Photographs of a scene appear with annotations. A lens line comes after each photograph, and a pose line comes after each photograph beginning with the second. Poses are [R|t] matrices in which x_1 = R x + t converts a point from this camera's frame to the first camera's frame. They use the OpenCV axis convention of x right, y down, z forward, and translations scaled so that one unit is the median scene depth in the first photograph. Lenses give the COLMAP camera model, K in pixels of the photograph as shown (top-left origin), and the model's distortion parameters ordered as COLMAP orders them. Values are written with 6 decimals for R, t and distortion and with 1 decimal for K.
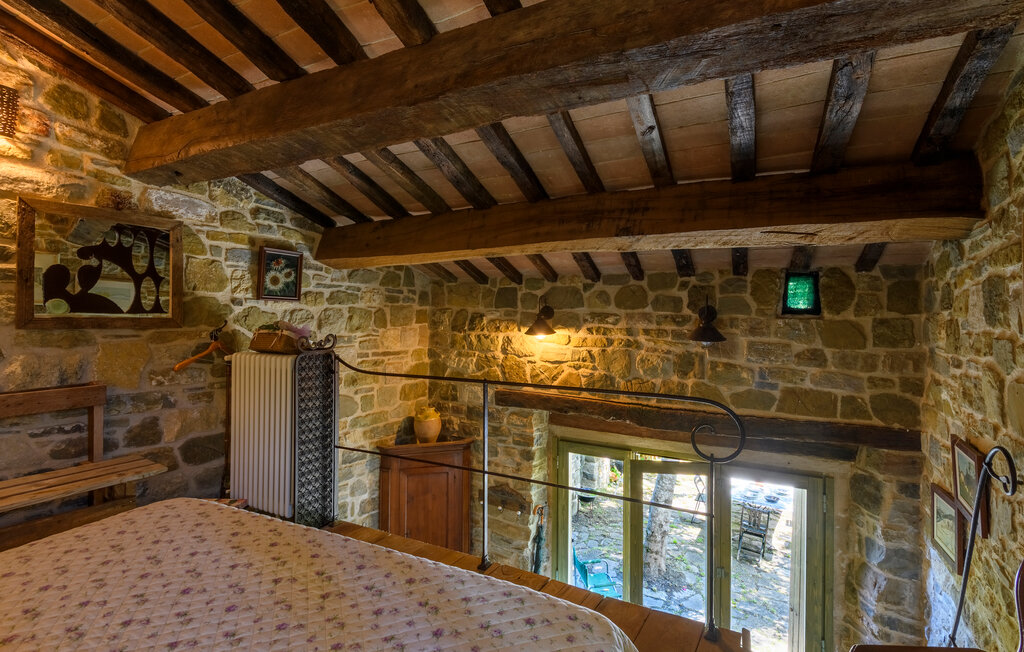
lens RADIAL K [[462.3, 0, 505.3], [0, 462.3, 316.6], [0, 0, 1]] dist [0.023575, -0.014163]
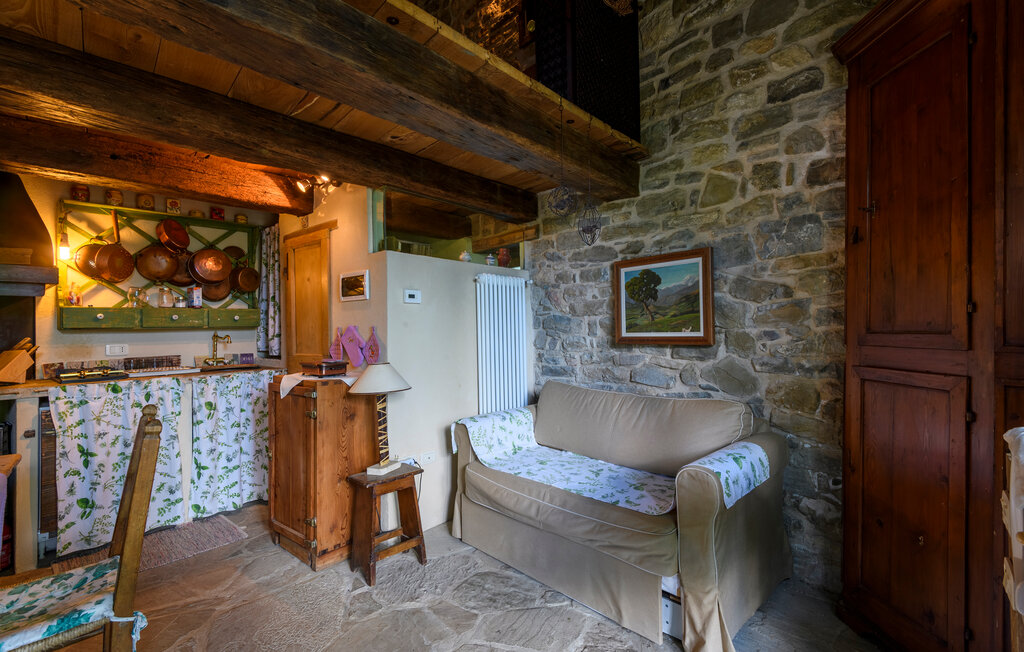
lens RADIAL K [[462.3, 0, 514.5], [0, 462.3, 321.8], [0, 0, 1]] dist [0.023575, -0.014163]
pose [[-0.251924, -0.013322, -0.967655, 0.404490], [0.015228, 0.999727, -0.017728, 0.718368], [0.967627, -0.019202, -0.251652, 0.943387]]
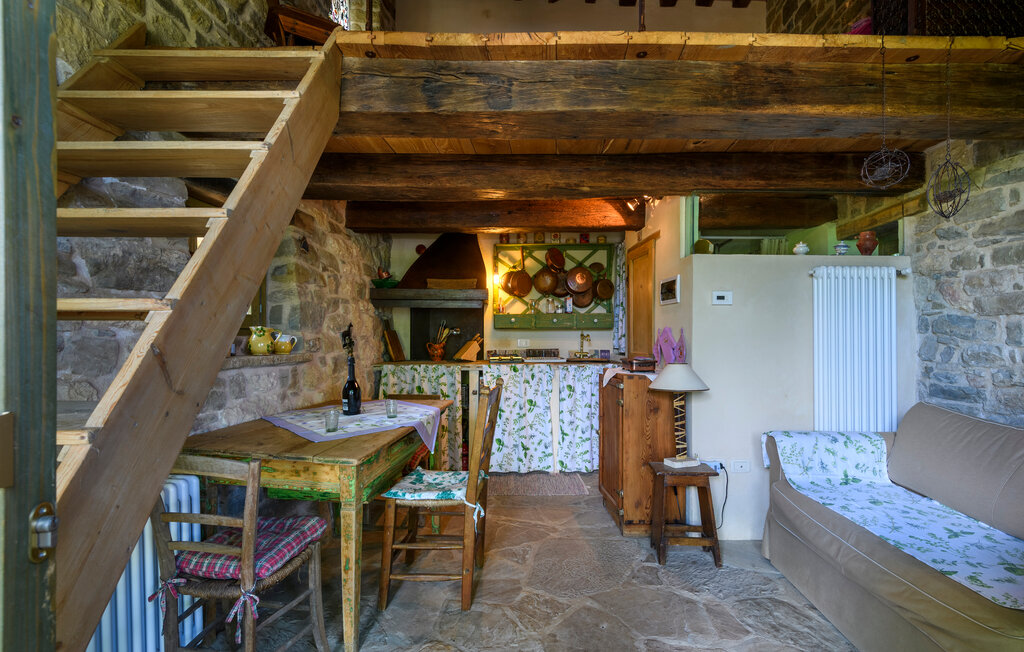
lens RADIAL K [[462.3, 0, 508.9], [0, 462.3, 331.8], [0, 0, 1]] dist [0.023575, -0.014163]
pose [[-0.885725, -0.005474, -0.464179, 0.357375], [-0.003250, 0.999979, -0.005592, 0.720716], [0.464199, -0.003444, -0.885724, 1.114321]]
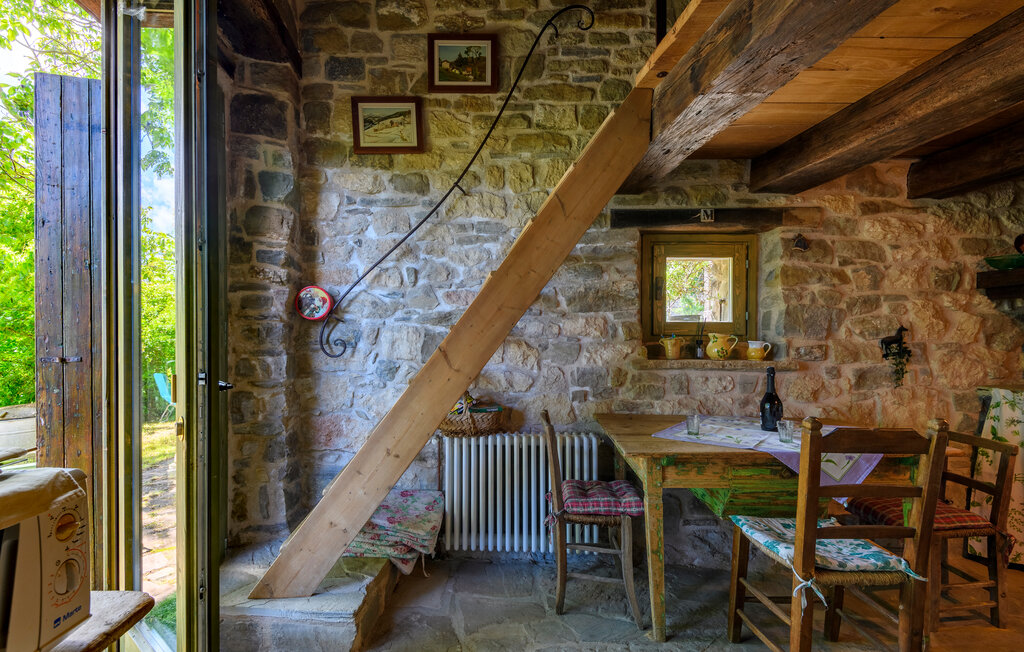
lens RADIAL K [[474.8, 0, 487.3], [0, 474.8, 338.4], [0, 0, 1]] dist [0.021147, -0.000740]
pose [[-0.536982, -0.008766, 0.843548, -0.128507], [-0.002373, 0.999958, 0.008882, 0.711398], [-0.843590, 0.002768, -0.536981, 1.056121]]
